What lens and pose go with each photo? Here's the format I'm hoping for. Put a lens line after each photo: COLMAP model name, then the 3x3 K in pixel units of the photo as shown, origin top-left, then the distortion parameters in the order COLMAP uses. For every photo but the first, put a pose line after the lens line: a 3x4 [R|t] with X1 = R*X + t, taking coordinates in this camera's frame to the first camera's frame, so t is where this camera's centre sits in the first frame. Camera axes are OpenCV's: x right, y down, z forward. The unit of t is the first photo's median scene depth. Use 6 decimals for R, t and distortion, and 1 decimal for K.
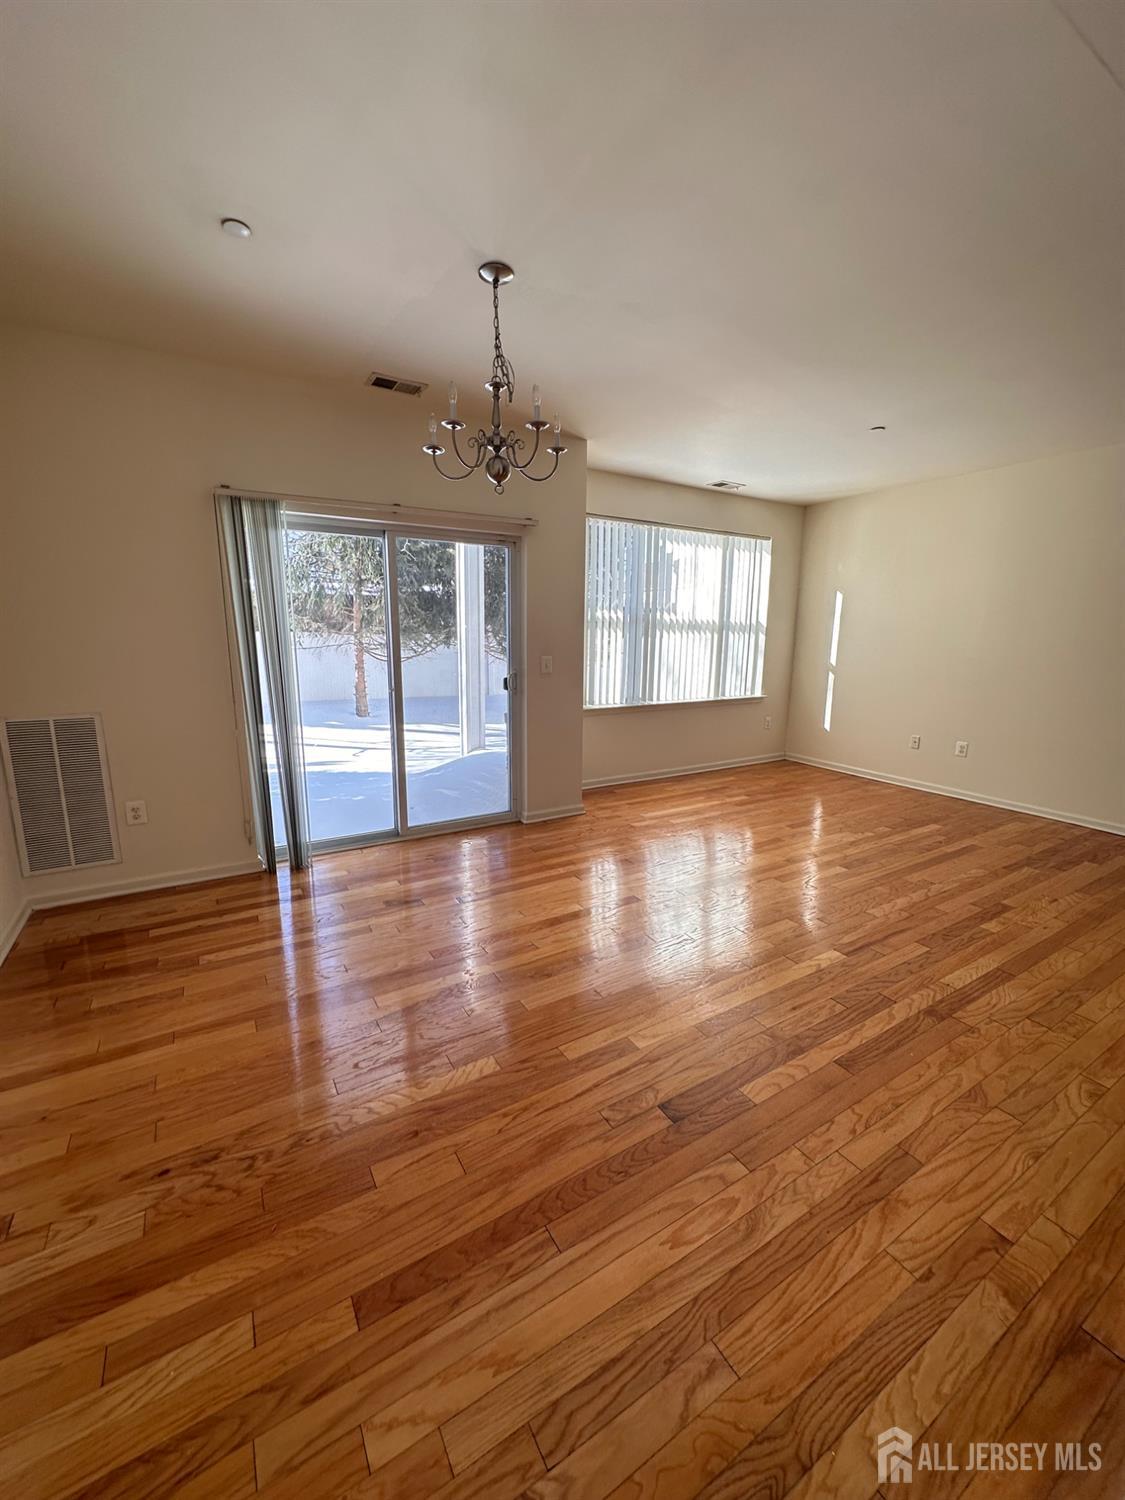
lens RADIAL K [[596.8, 0, 557.0], [0, 596.8, 755.4], [0, 0, 1]] dist [-0.004198, 0.000836]
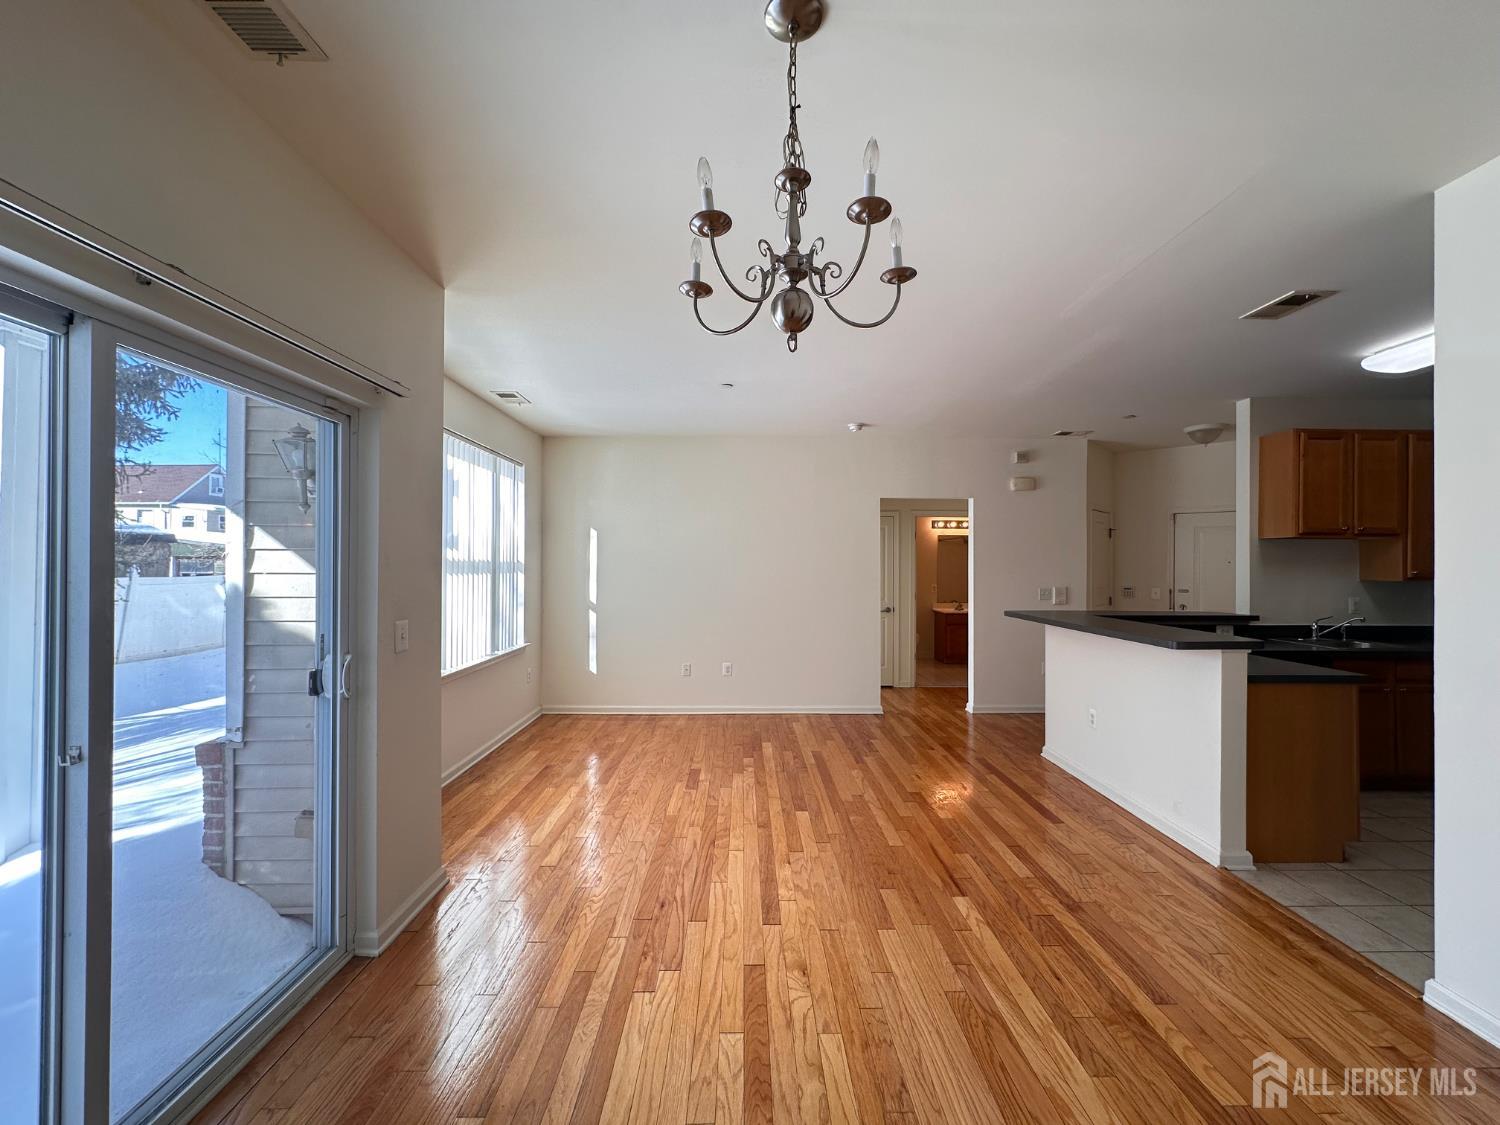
lens RADIAL K [[596.8, 0, 751.8], [0, 596.8, 560.3], [0, 0, 1]] dist [-0.004198, 0.000836]
pose [[0.497281, -0.005724, 0.867571, -0.293997], [0.179131, 0.979109, -0.096216, -0.097960], [-0.848896, 0.203255, 0.487917, 0.361451]]
